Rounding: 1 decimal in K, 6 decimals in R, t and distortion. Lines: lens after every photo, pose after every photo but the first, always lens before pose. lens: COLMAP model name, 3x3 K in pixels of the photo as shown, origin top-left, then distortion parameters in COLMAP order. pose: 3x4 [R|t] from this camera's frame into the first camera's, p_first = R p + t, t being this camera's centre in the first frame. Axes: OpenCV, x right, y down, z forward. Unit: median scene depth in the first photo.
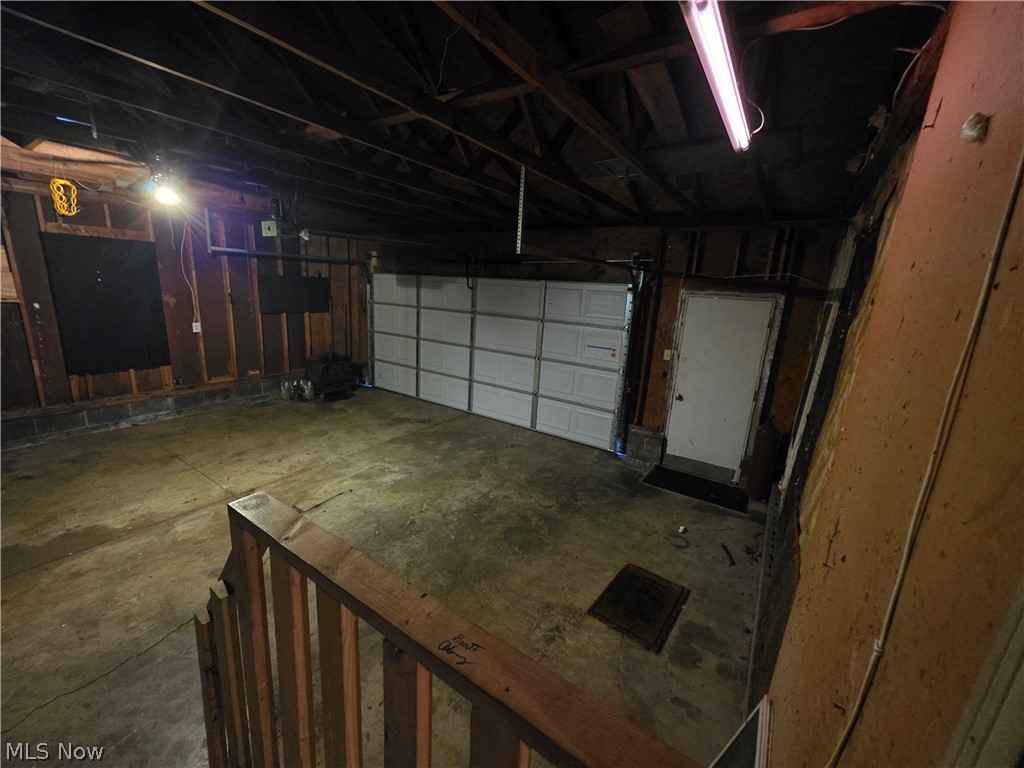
lens RADIAL K [[410.4, 0, 512.5], [0, 410.4, 383.7], [0, 0, 1]] dist [0.004934, -0.000677]
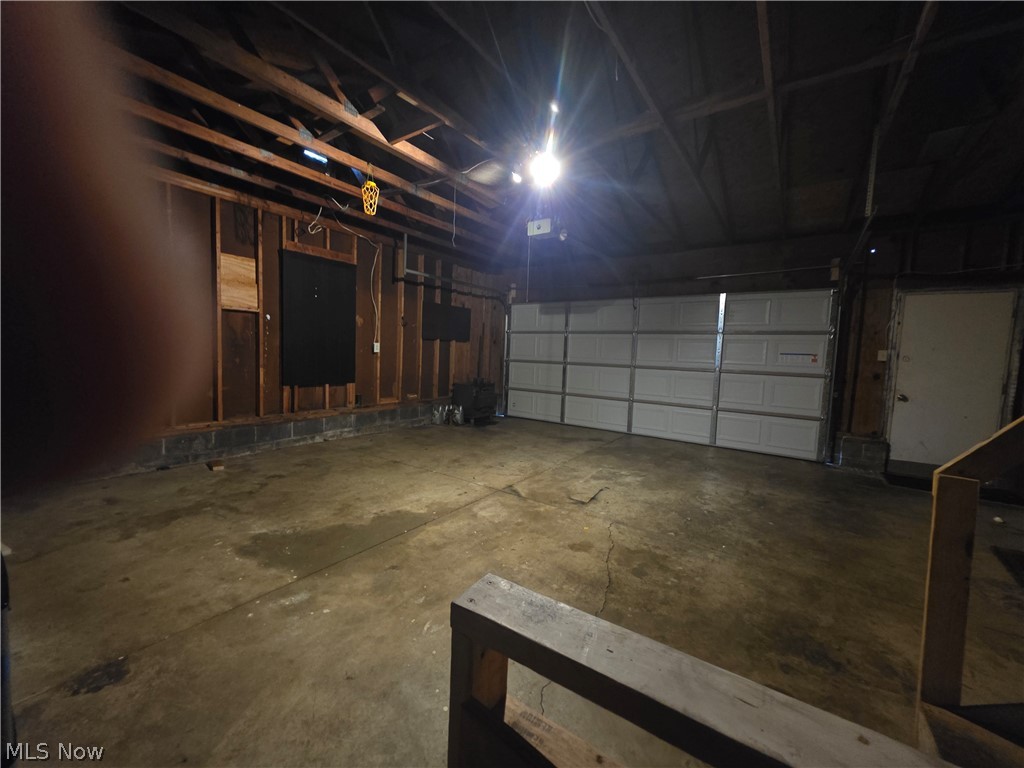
lens RADIAL K [[410.4, 0, 511.8], [0, 410.4, 385.1], [0, 0, 1]] dist [0.004934, -0.000677]
pose [[0.999590, -0.017065, -0.022980, -0.472449], [0.013316, 0.987914, -0.154429, 0.135831], [0.025338, 0.154060, 0.987737, 0.015633]]
